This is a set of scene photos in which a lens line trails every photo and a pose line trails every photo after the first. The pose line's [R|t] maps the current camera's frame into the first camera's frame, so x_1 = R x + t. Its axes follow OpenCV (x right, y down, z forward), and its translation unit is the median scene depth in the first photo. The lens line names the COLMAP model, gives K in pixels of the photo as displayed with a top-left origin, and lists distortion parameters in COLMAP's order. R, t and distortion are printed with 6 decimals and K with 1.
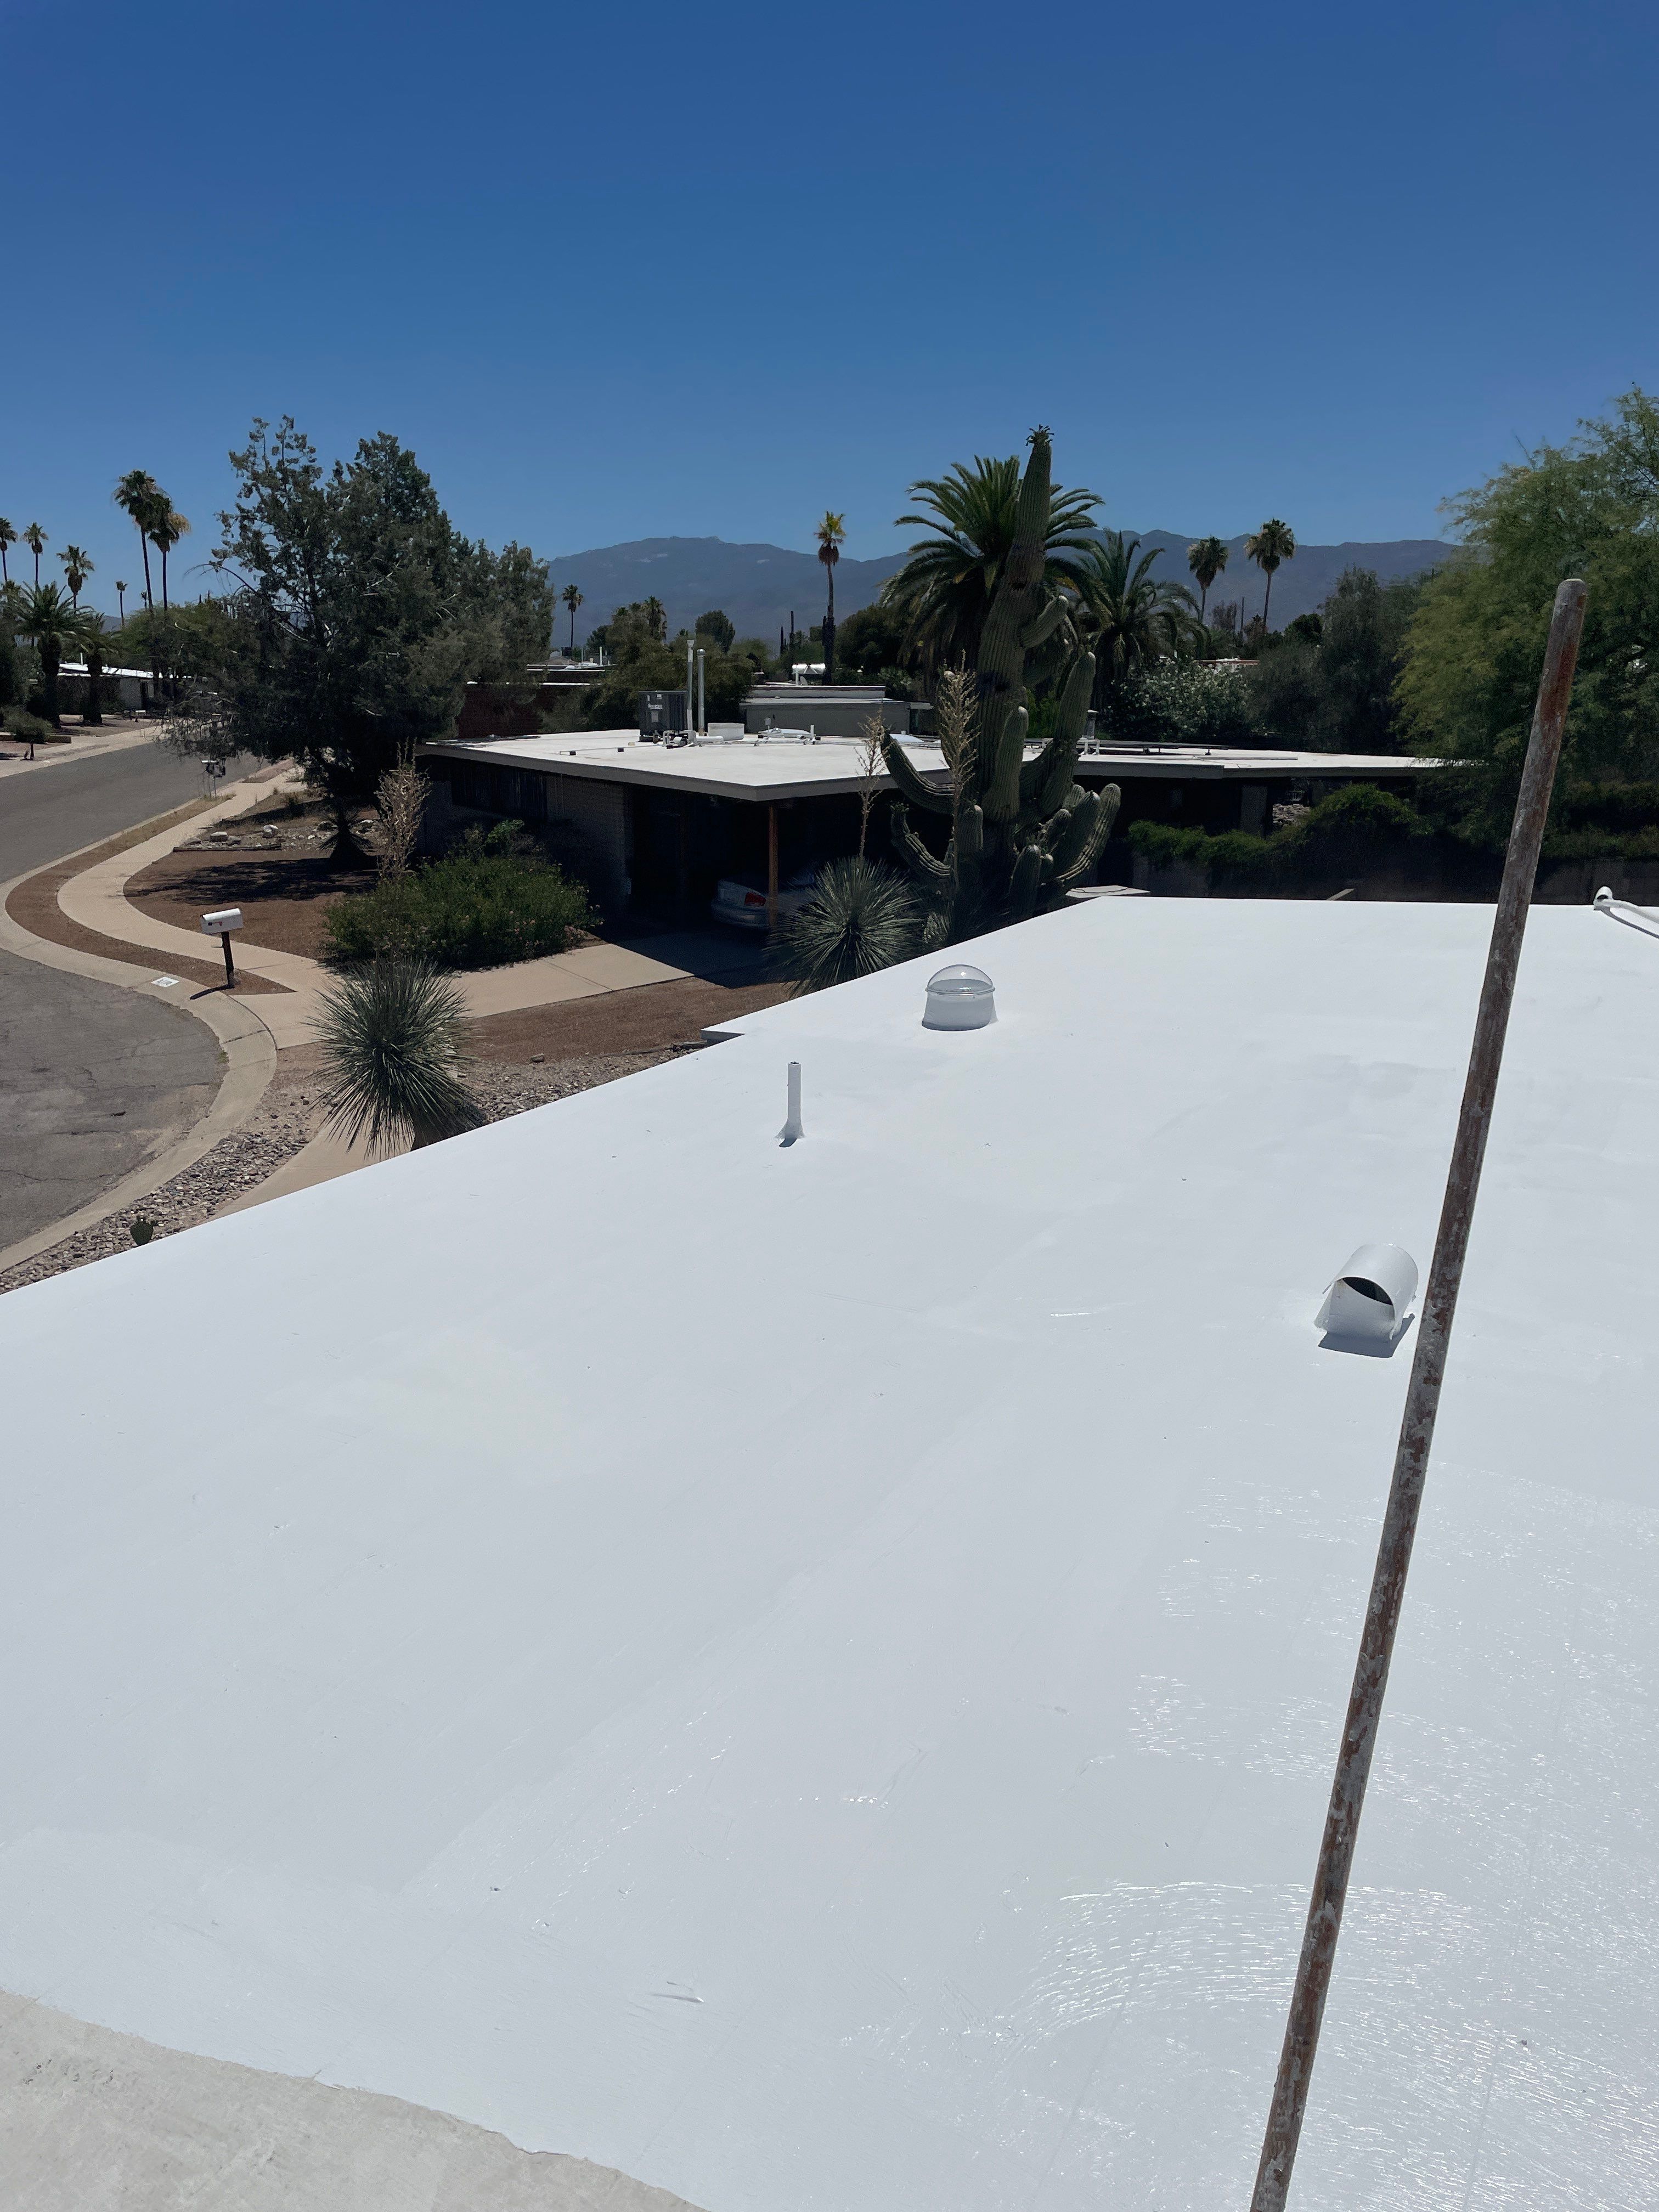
lens RADIAL K [[1661.6, 0, 826.0], [0, 1661.6, 1133.7], [0, 0, 1]] dist [0.094034, -0.112835]
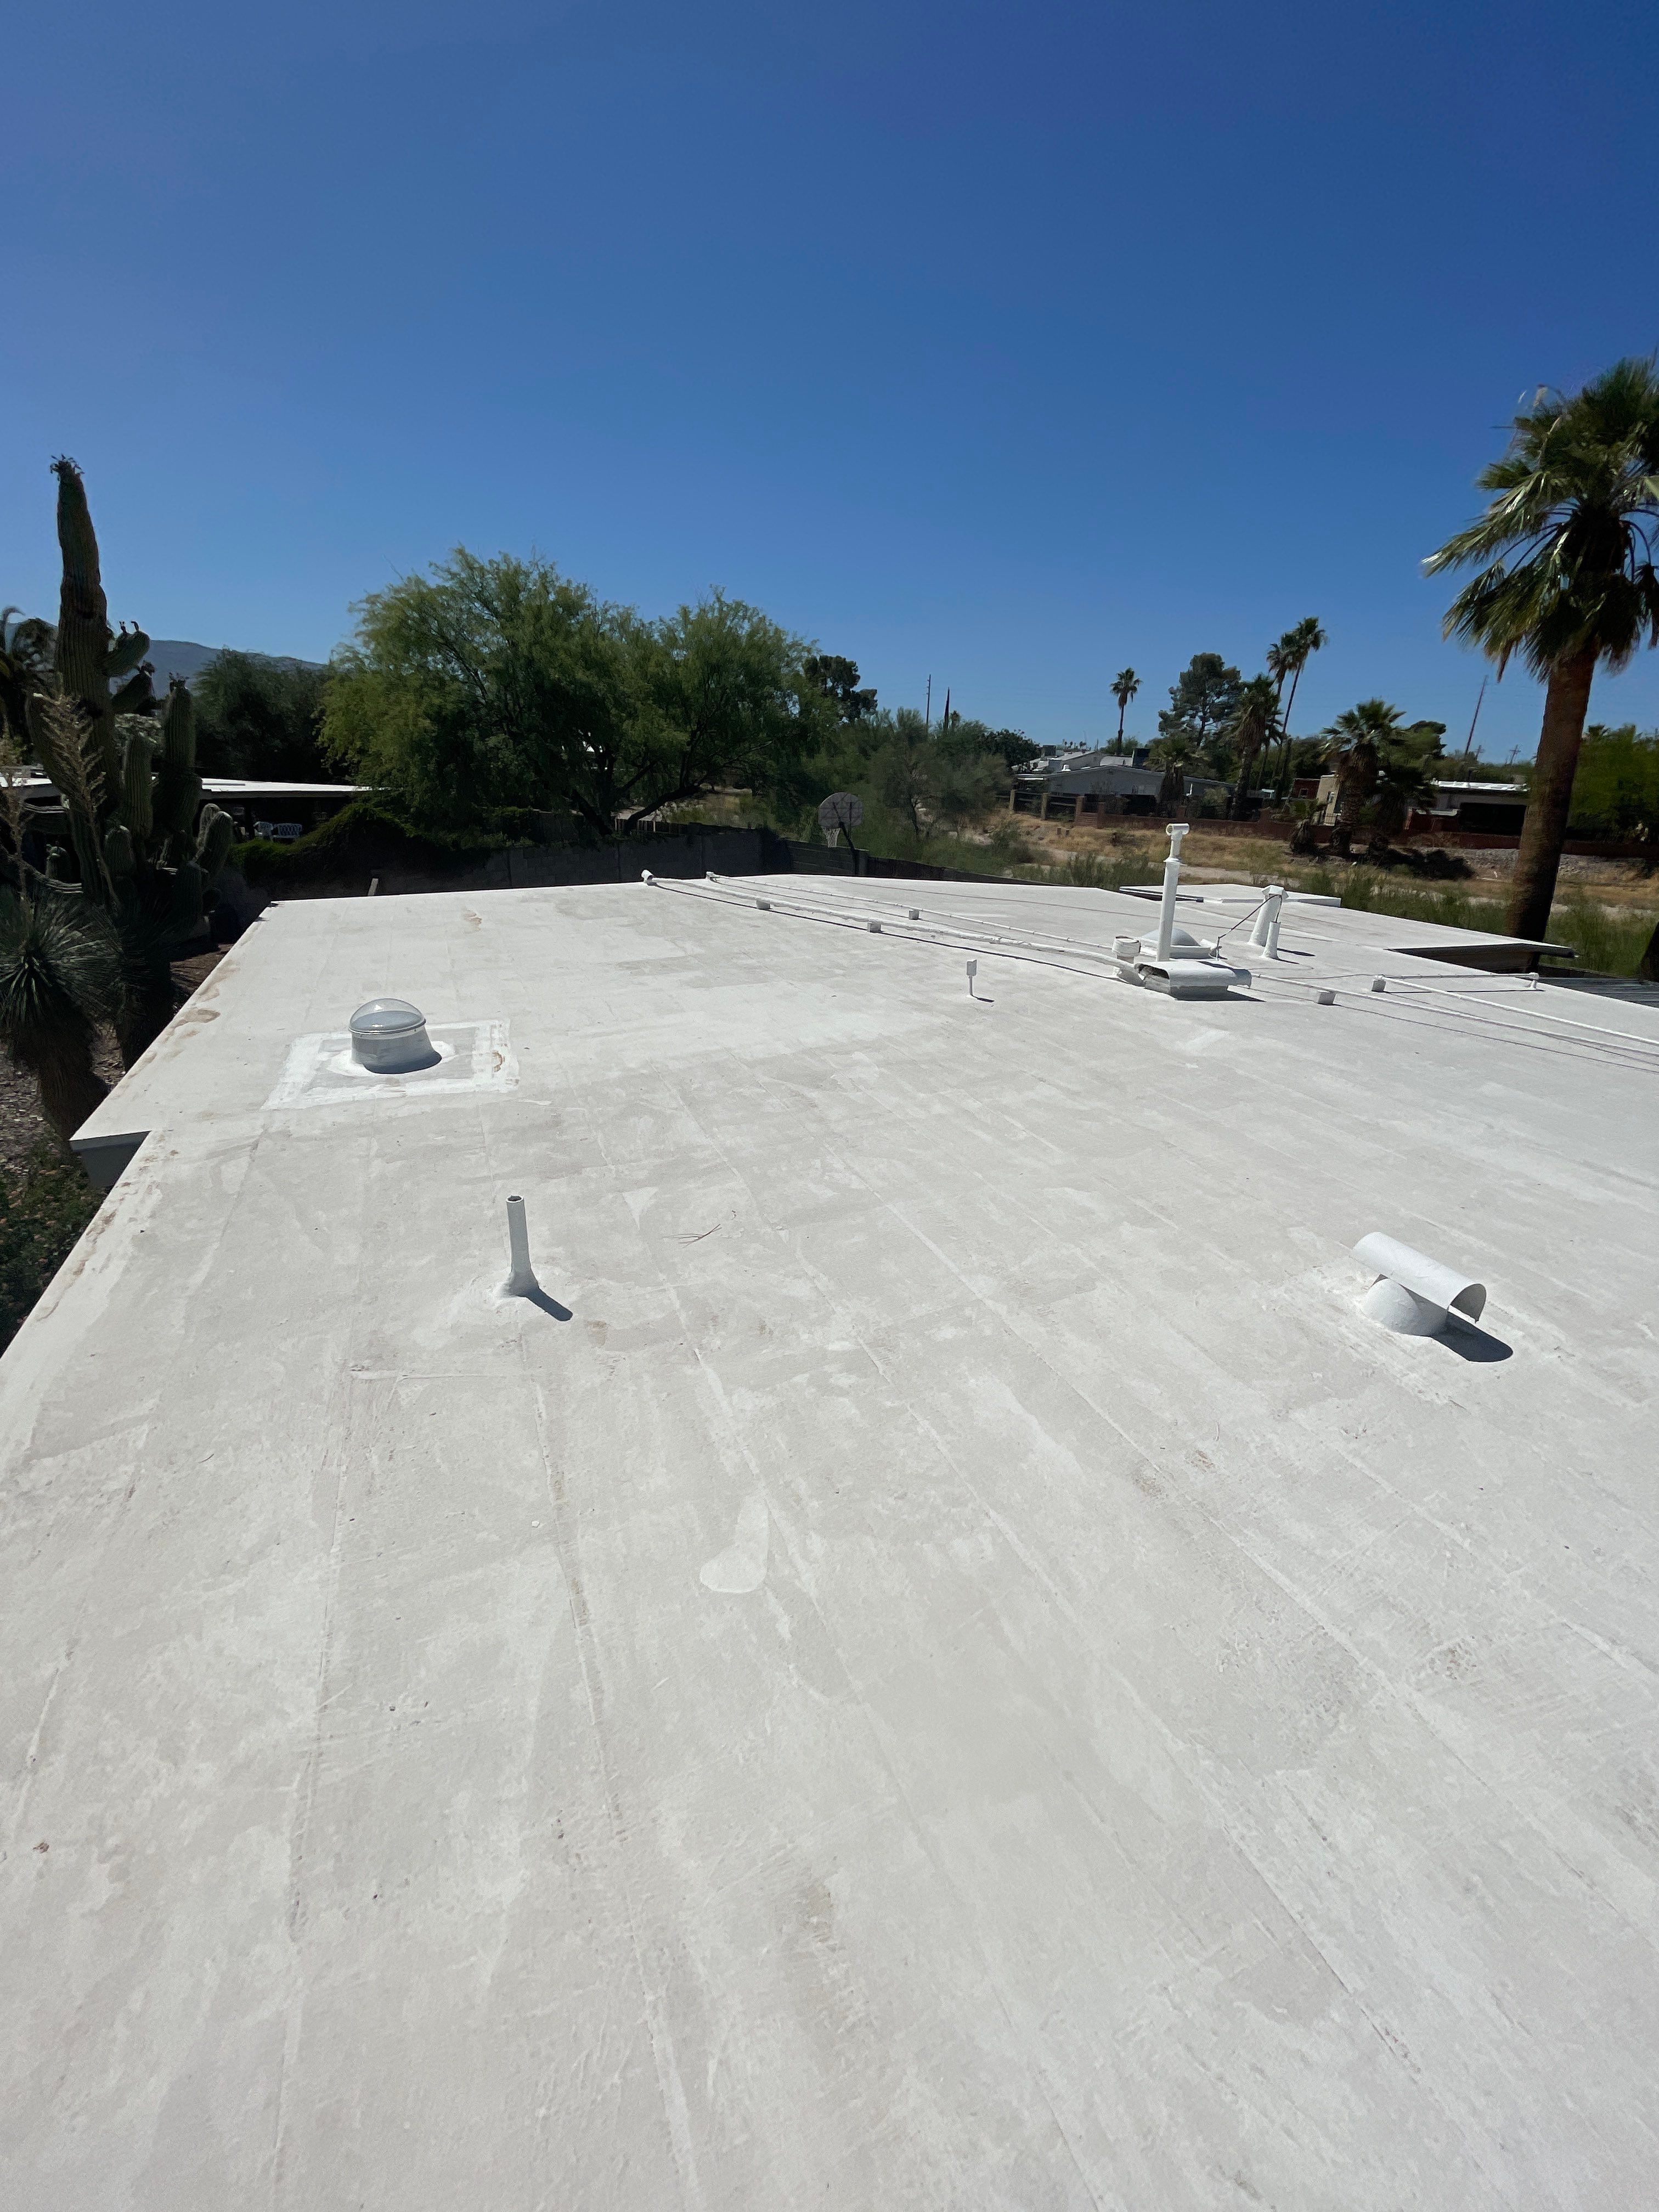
lens RADIAL K [[890.0, 0, 832.6], [0, 890.0, 1115.6], [0, 0, 1]] dist [-0.000979, -0.000599]
pose [[0.620152, -0.270448, 0.736390, -0.076652], [0.168410, 0.962707, 0.211740, -0.048380], [-0.766192, -0.007295, 0.642570, 0.218979]]
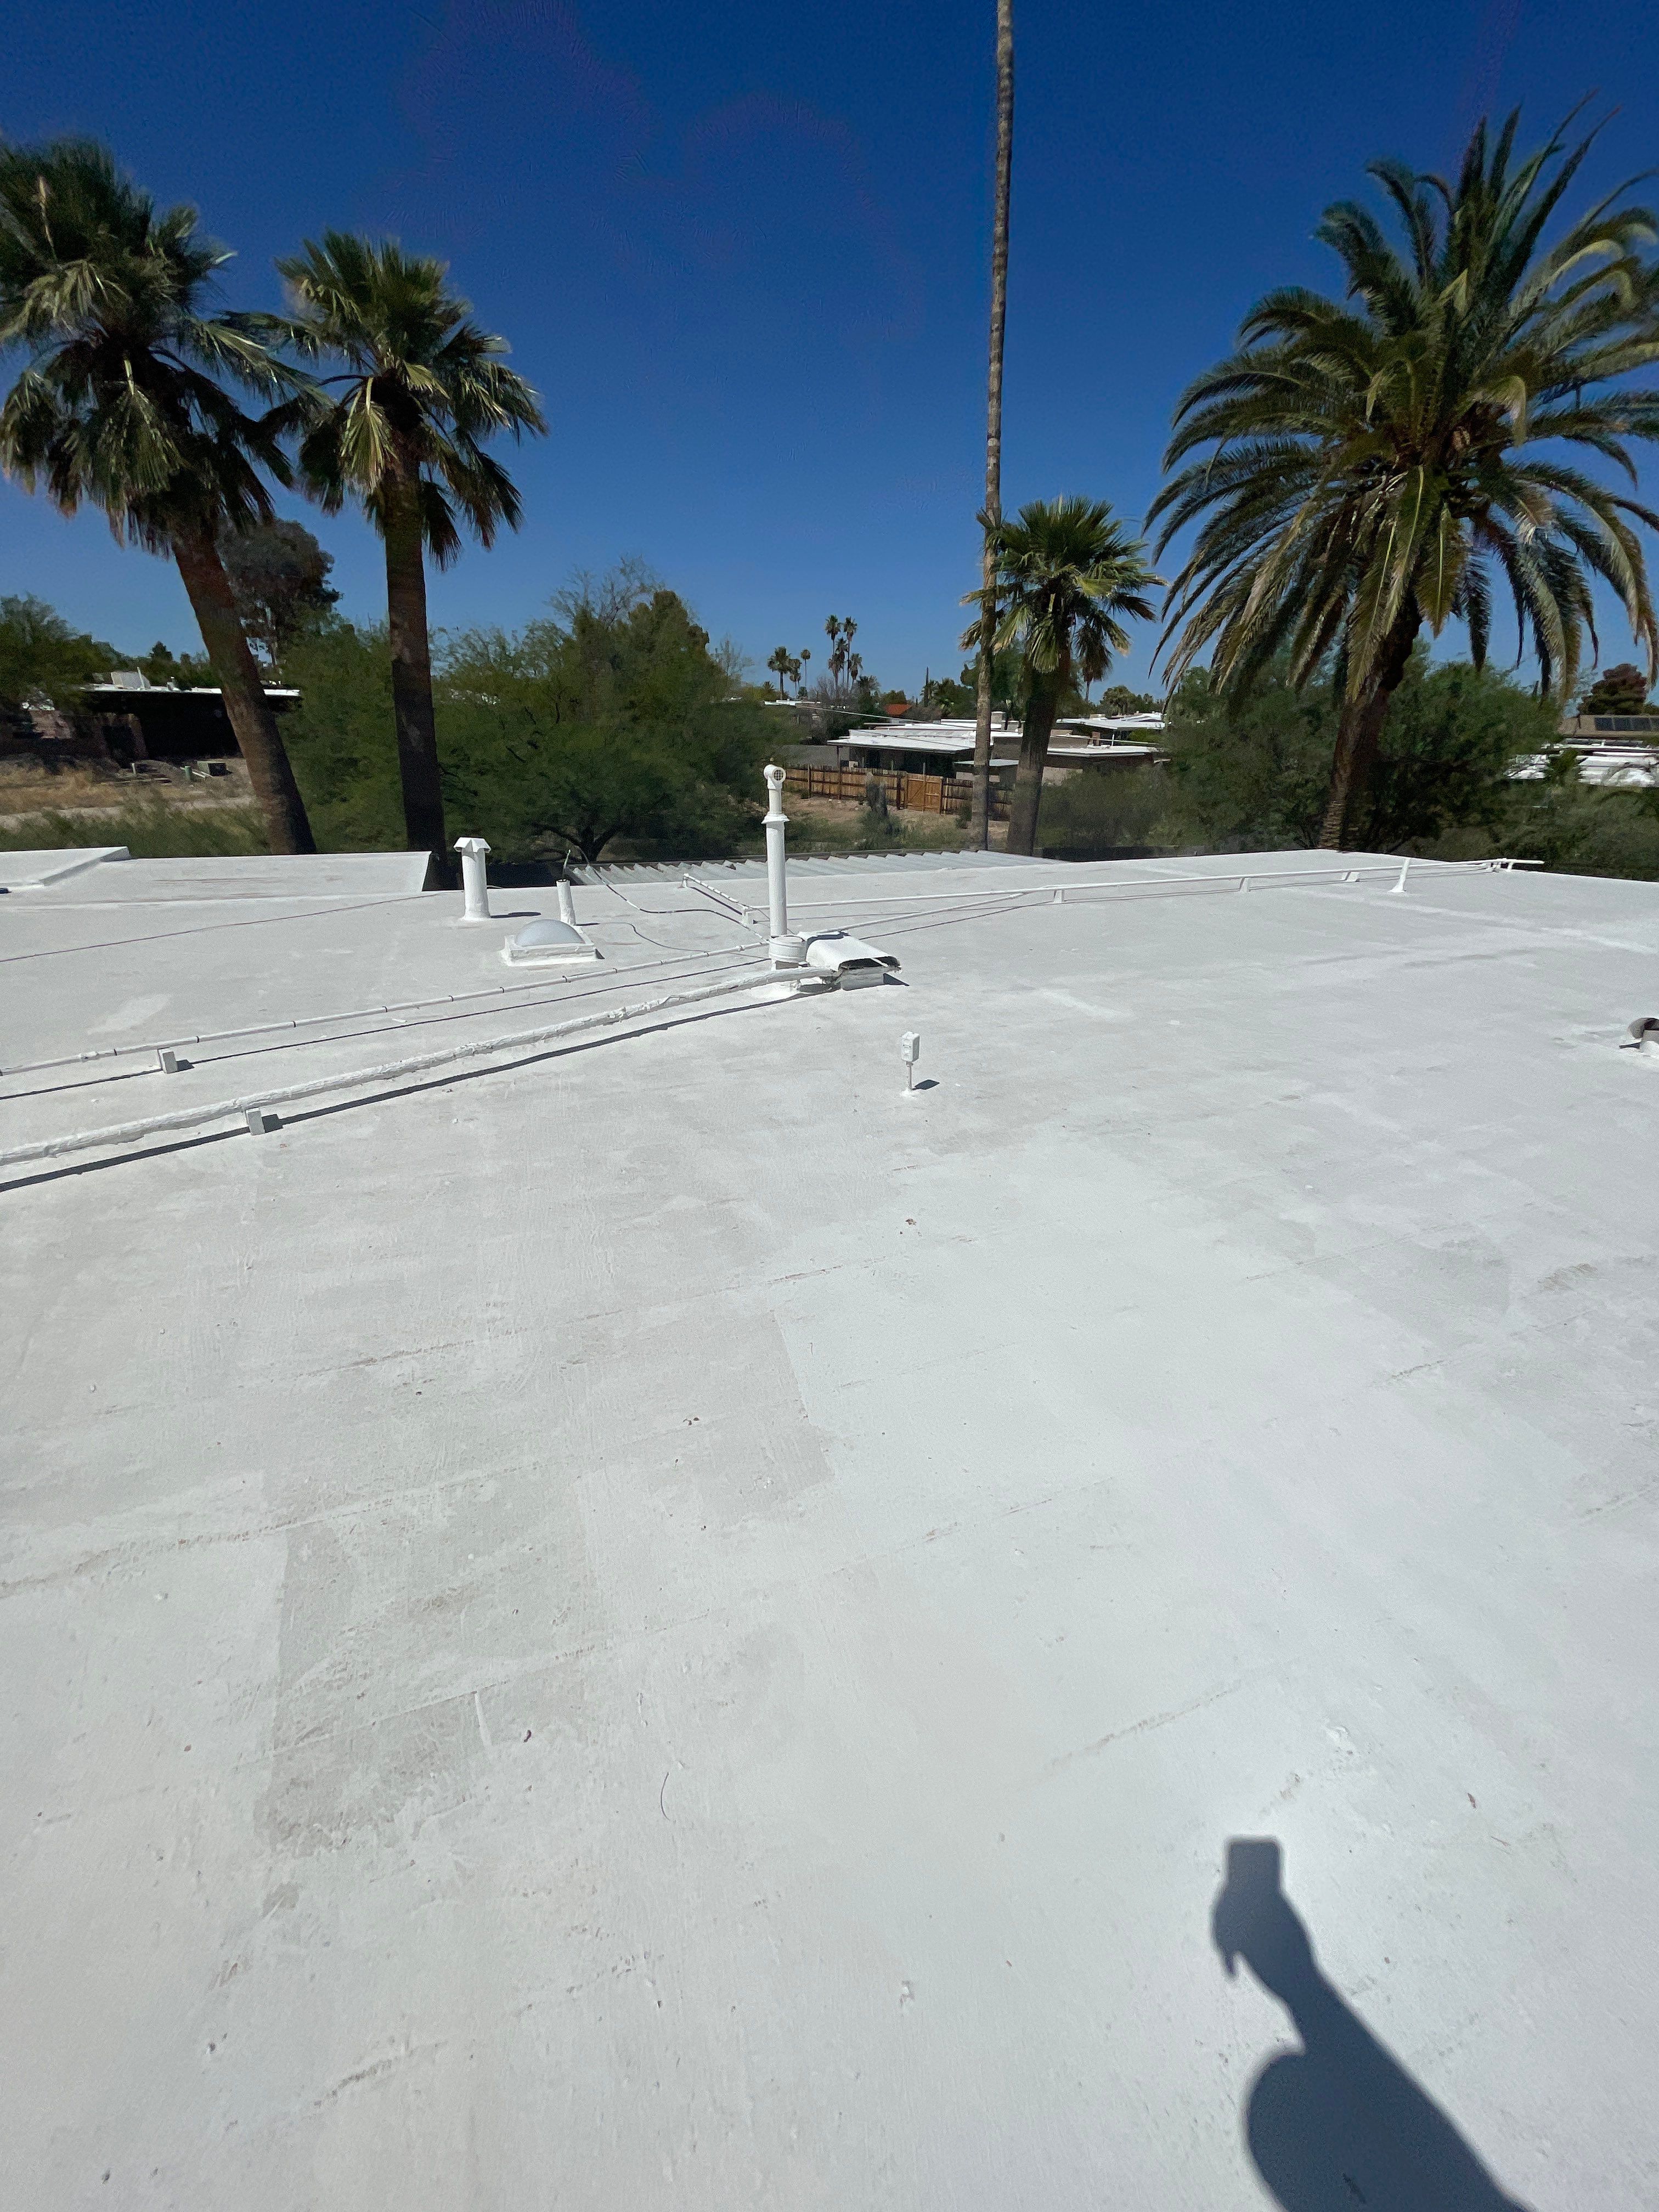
lens RADIAL K [[887.9, 0, 829.5], [0, 887.9, 1106.0], [0, 0, 1]] dist [-0.000391, 0.000279]
pose [[-0.758820, -0.285781, 0.585254, 0.098636], [0.142439, 0.804022, 0.577286, -0.122447], [-0.635534, 0.521419, -0.569402, 0.504676]]
